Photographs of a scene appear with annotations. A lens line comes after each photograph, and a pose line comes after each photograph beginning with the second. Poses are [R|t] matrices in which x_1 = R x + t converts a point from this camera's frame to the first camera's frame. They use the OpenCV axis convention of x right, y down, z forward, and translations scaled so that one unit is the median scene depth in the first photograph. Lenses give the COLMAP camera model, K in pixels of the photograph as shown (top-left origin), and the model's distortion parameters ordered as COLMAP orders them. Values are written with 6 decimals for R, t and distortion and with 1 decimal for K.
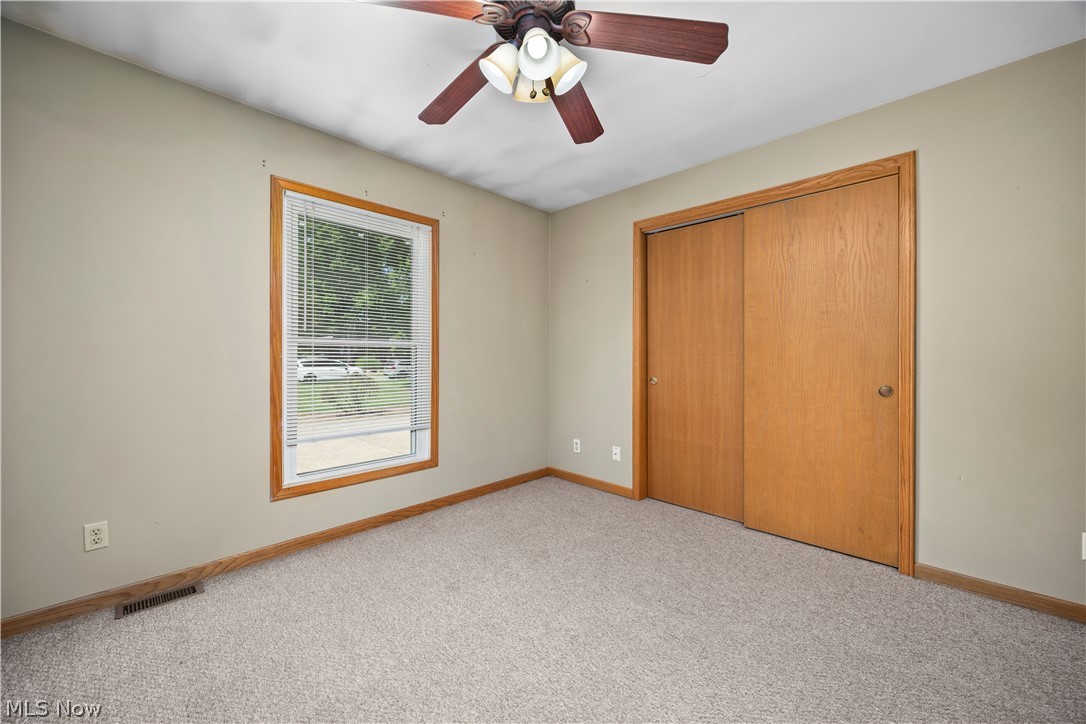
lens RADIAL K [[414.2, 0, 542.5], [0, 414.2, 365.8], [0, 0, 1]] dist [0.000559, -0.000066]
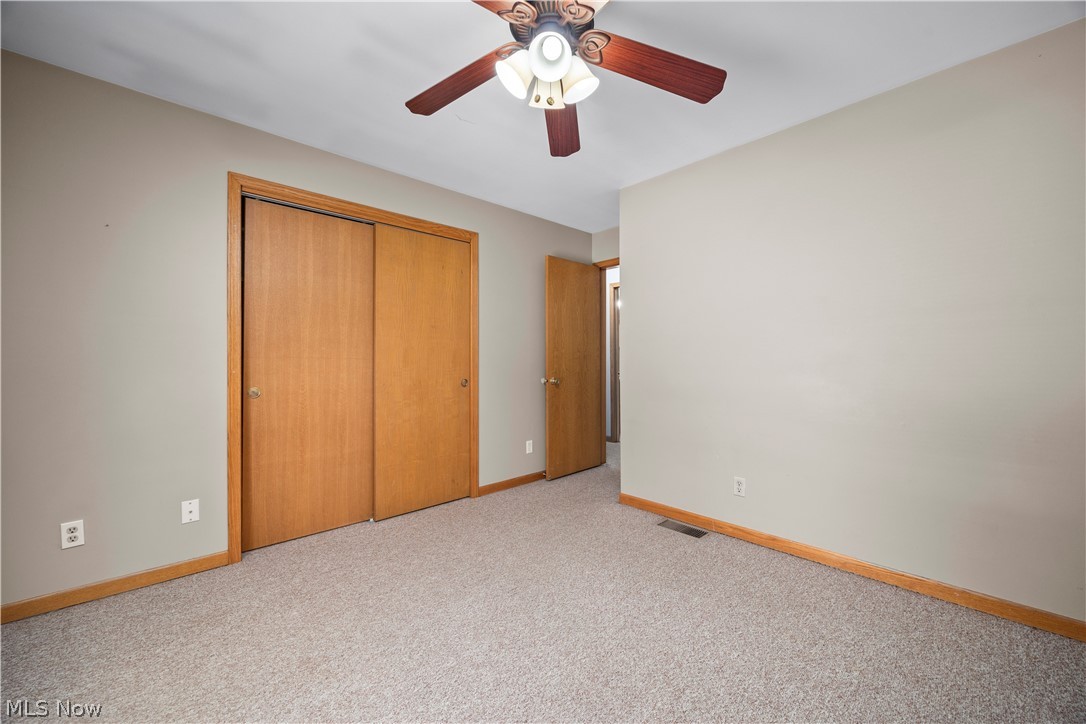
lens RADIAL K [[426.0, 0, 543.0], [0, 426.0, 362.0], [0, 0, 1]] dist [0.000370, -0.000130]
pose [[0.036373, -0.012555, 0.999259, -0.511479], [0.020705, 0.999716, 0.011807, -0.019296], [-0.999124, 0.020260, 0.036623, 0.464388]]
